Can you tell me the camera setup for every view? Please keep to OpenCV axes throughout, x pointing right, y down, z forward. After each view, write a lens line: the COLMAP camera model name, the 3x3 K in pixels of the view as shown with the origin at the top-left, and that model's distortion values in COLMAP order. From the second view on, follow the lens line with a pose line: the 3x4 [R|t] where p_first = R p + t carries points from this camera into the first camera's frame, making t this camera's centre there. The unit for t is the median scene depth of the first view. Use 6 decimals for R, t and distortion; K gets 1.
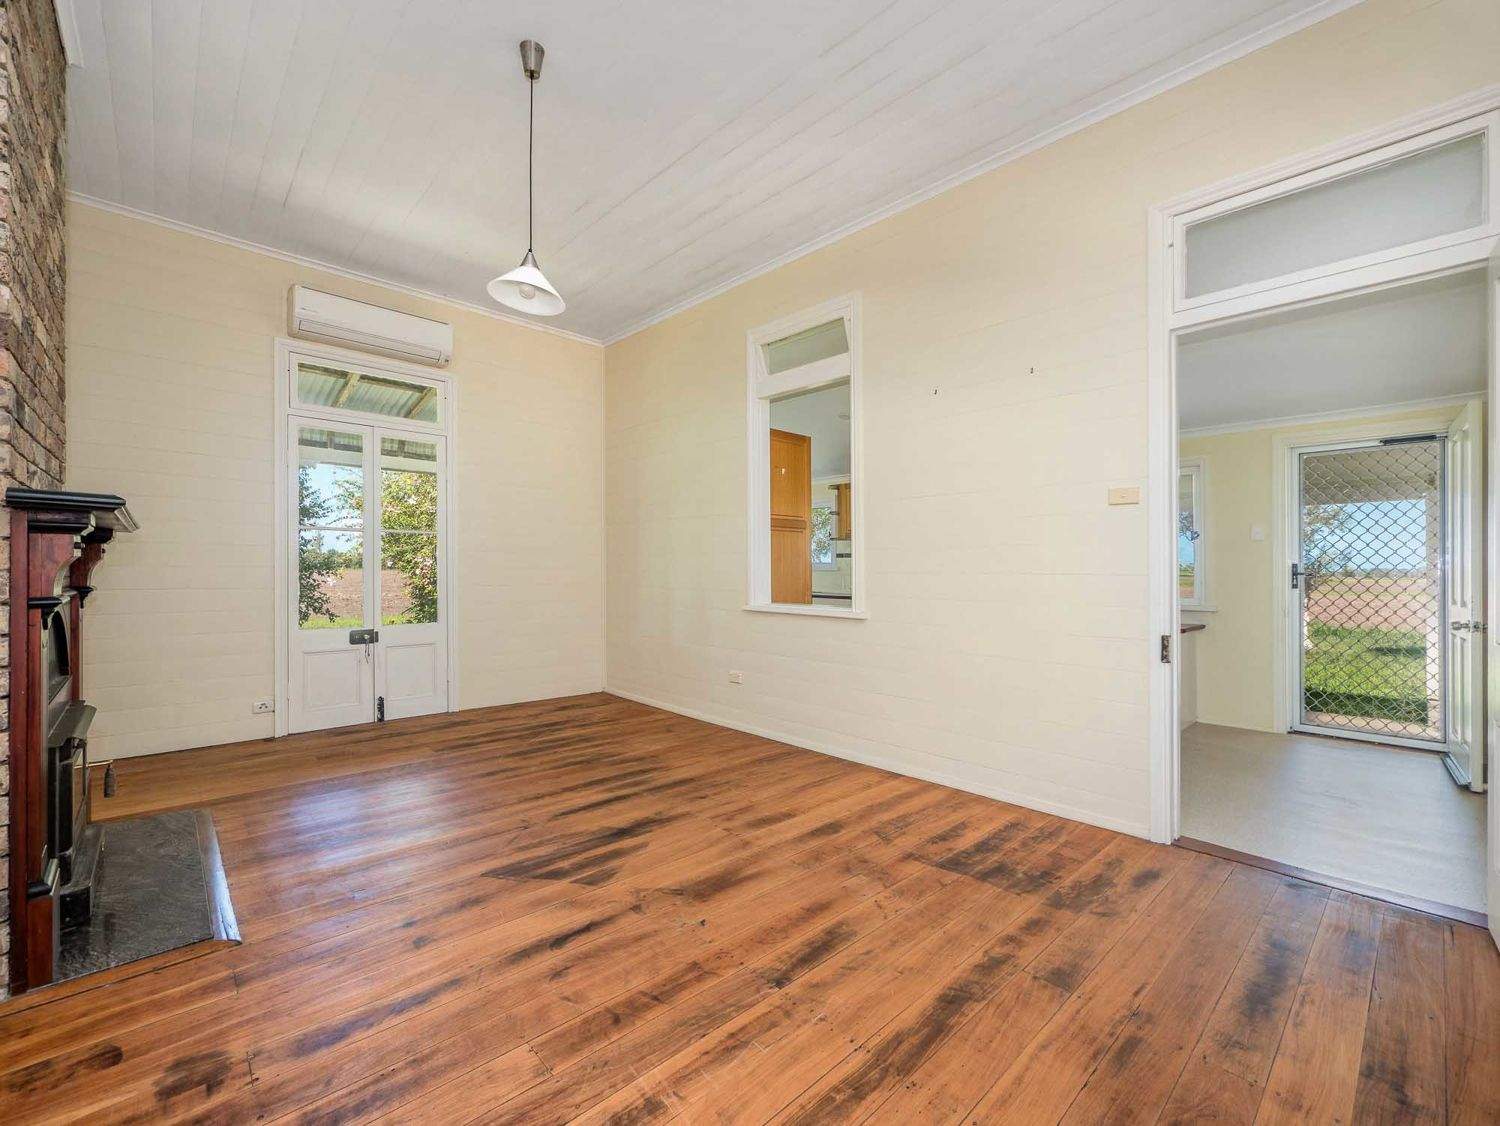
lens RADIAL K [[640.7, 0, 755.1], [0, 640.7, 569.3], [0, 0, 1]] dist [0.001446, 0.000517]
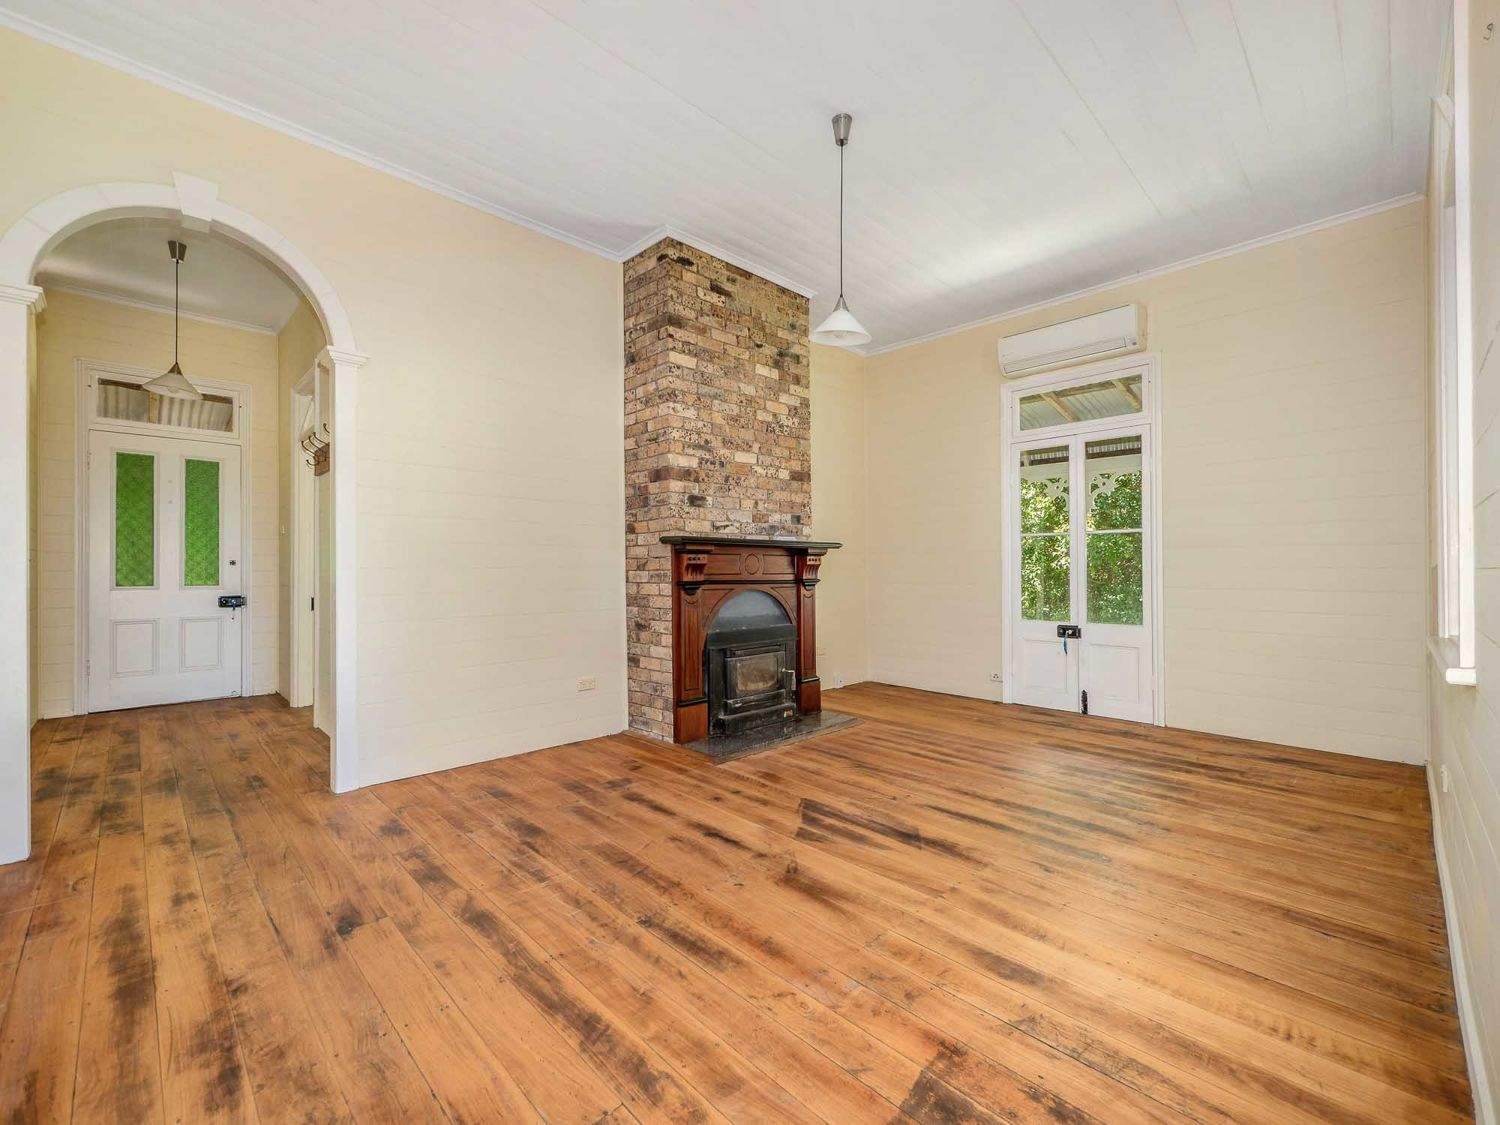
lens RADIAL K [[640.7, 0, 755.1], [0, 640.7, 568.8], [0, 0, 1]] dist [0.001446, 0.000517]
pose [[0.017189, -0.008449, -0.999817, 0.825233], [0.003782, 0.999958, -0.008385, 0.013544], [0.999845, -0.003637, 0.017220, 0.812353]]
